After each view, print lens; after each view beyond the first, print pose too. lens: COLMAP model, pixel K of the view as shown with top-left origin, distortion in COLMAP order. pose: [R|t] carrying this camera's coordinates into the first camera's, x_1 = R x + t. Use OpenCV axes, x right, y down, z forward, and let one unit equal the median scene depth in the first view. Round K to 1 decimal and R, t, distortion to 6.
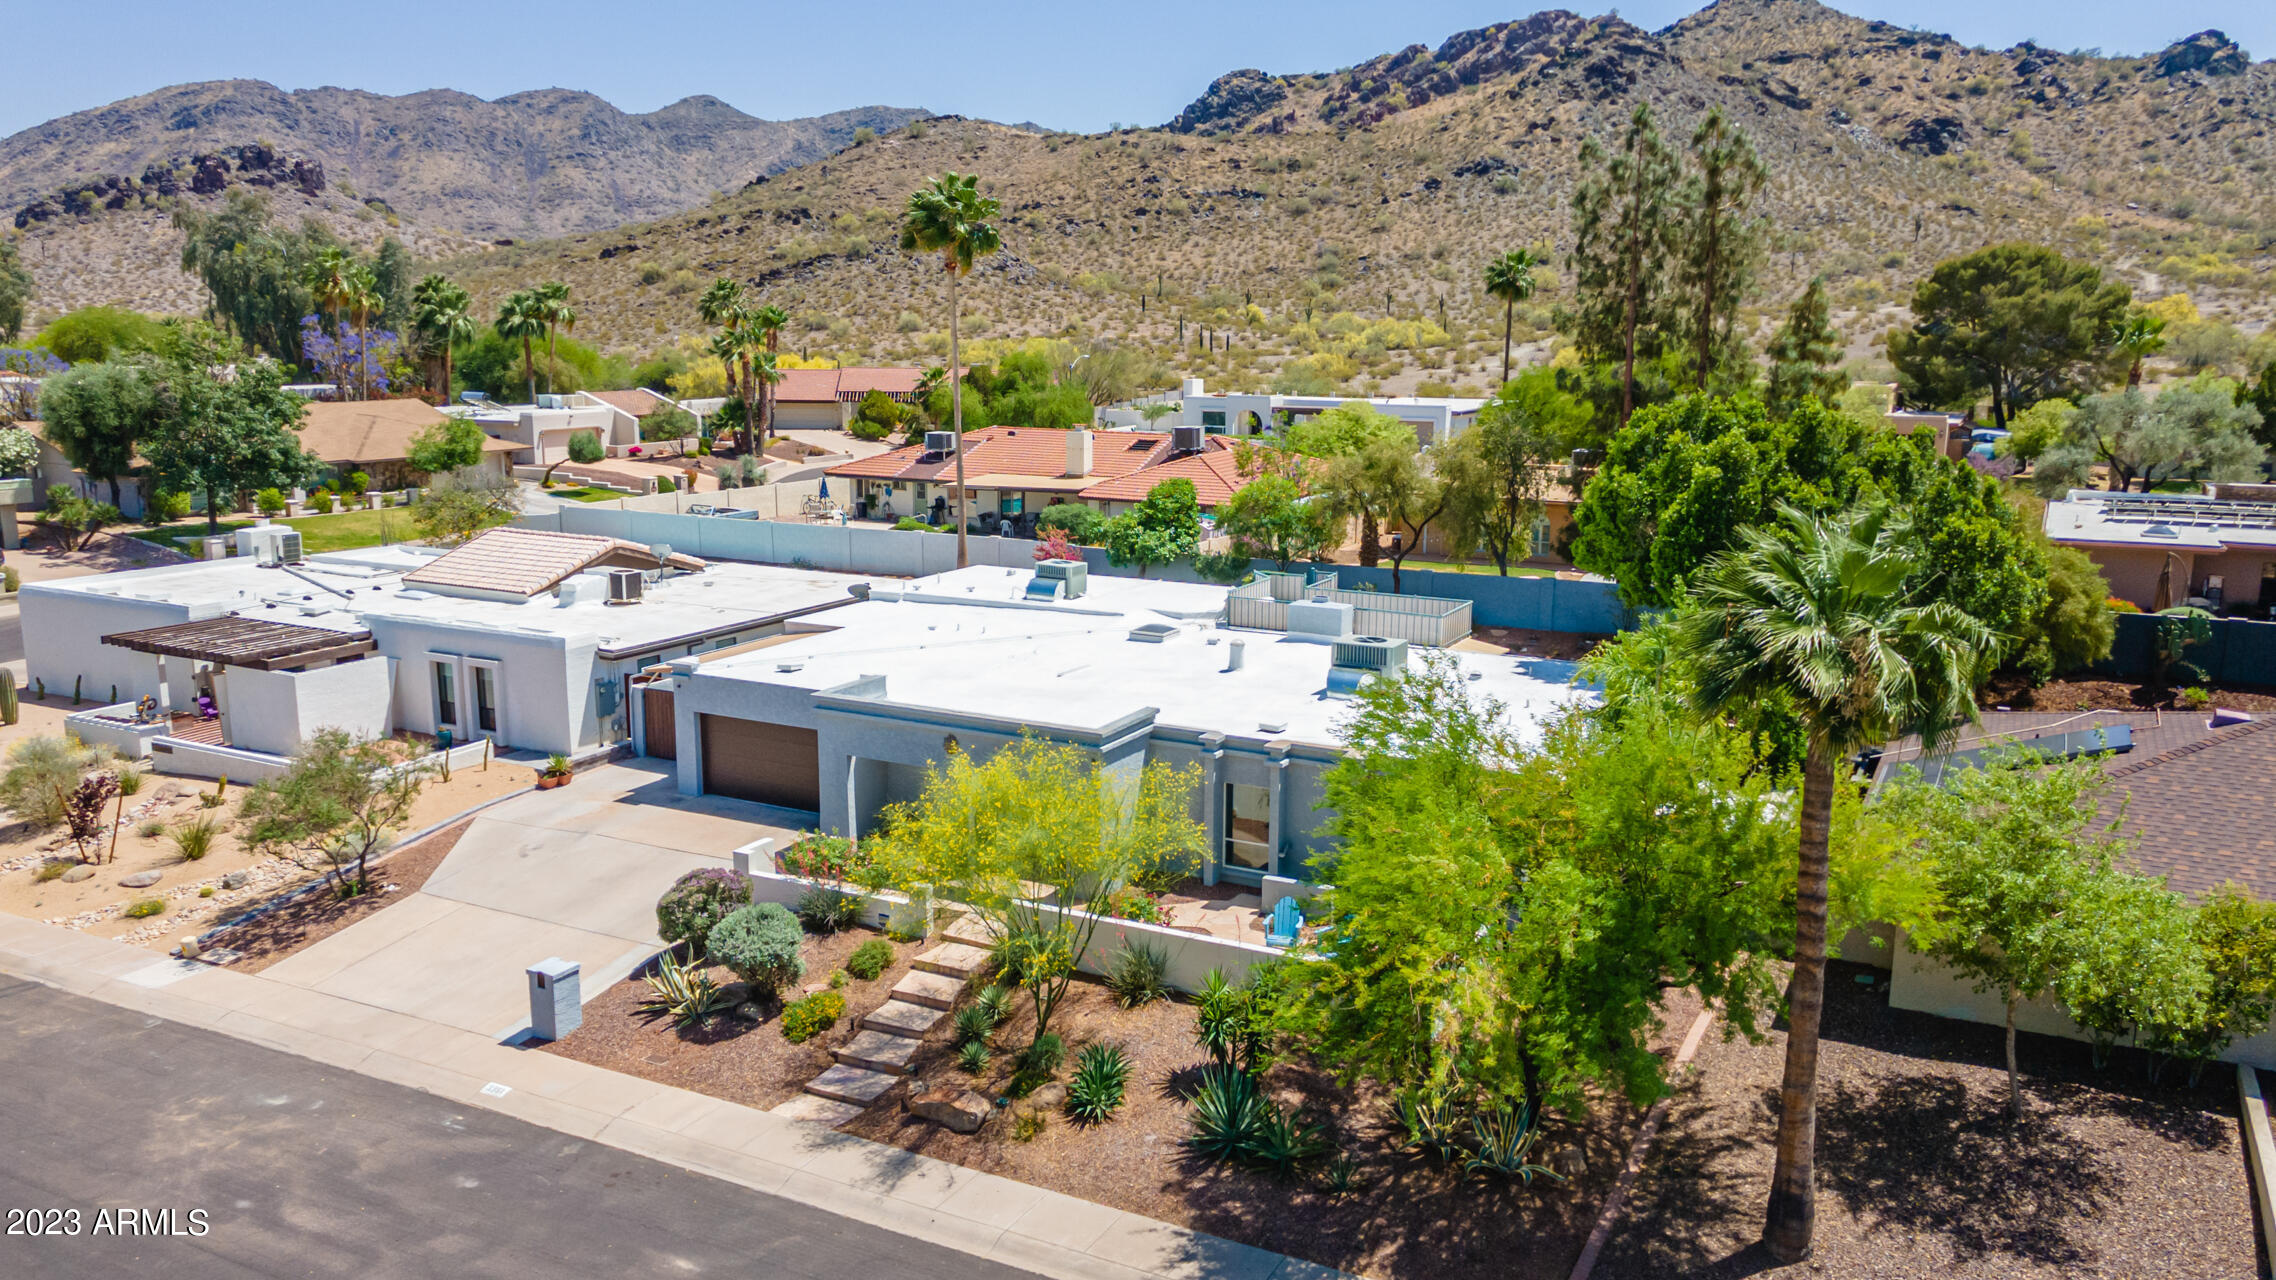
lens RADIAL K [[1707.4, 0, 1138.0], [0, 1707.4, 640.0], [0, 0, 1]] dist [0.015122, 0.073475]
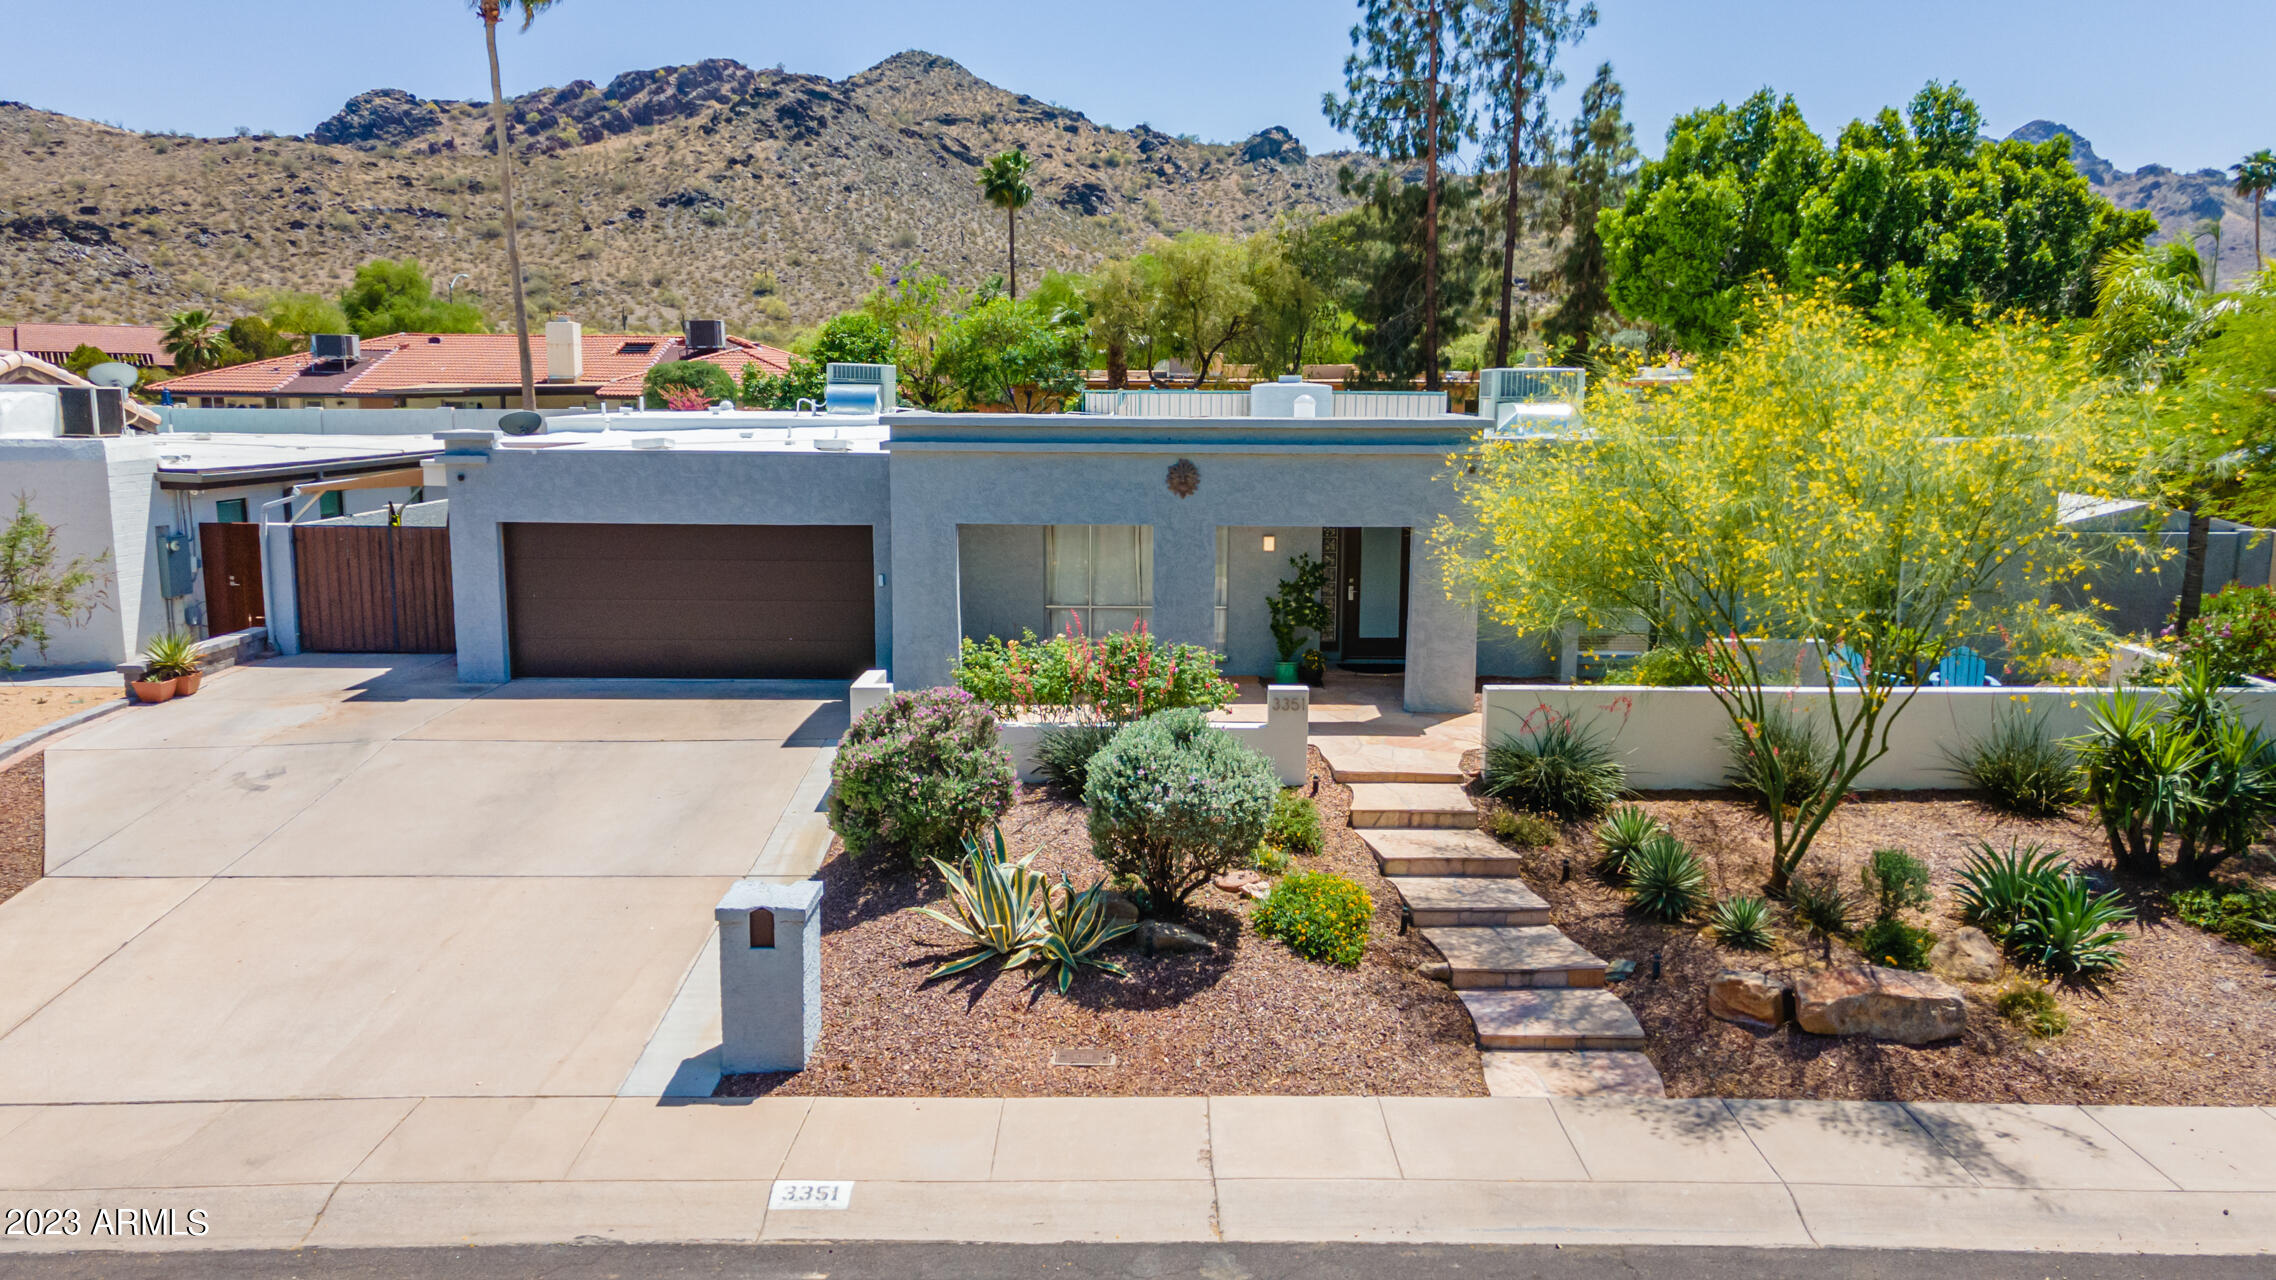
lens RADIAL K [[1691.6, 0, 1138.0], [0, 1691.6, 640.0], [0, 0, 1]] dist [0.000962, 0.105028]
pose [[0.887381, -0.071311, 0.455489, -0.028489], [0.086838, 0.996135, -0.013223, 0.009107], [-0.452786, 0.051288, 0.890143, 0.037712]]
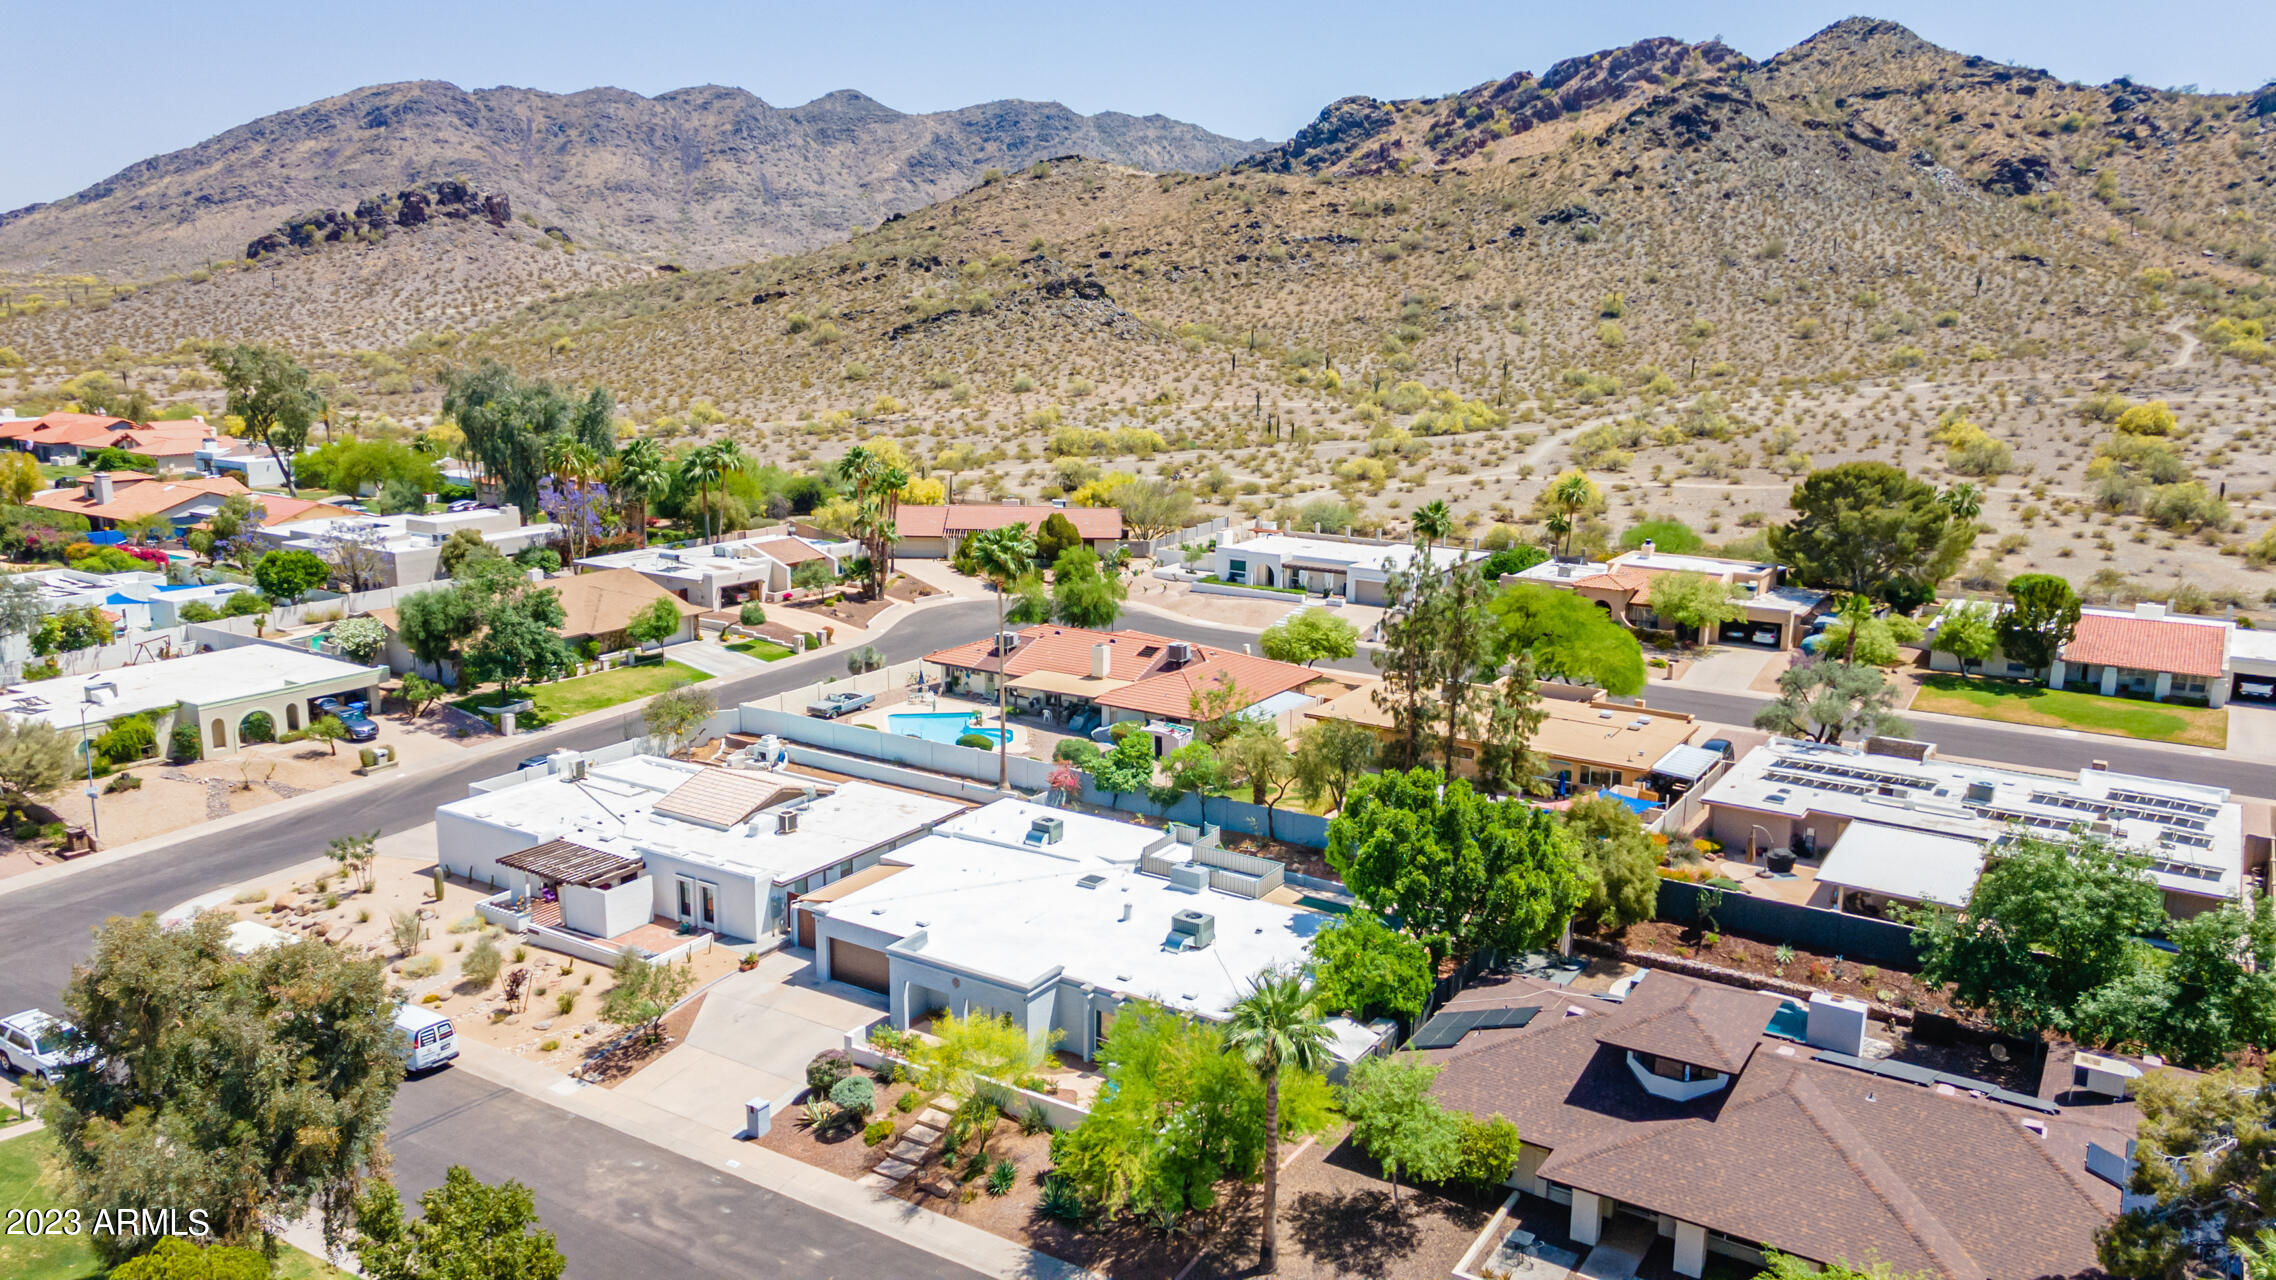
lens RADIAL K [[1670.8, 0, 1138.0], [0, 1670.8, 640.0], [0, 0, 1]] dist [0.029078, 0.037424]
pose [[0.997182, 0.023803, -0.071138, 0.016509], [-0.022408, 0.999542, 0.020341, -0.027537], [0.071589, -0.018690, 0.997259, -0.064823]]
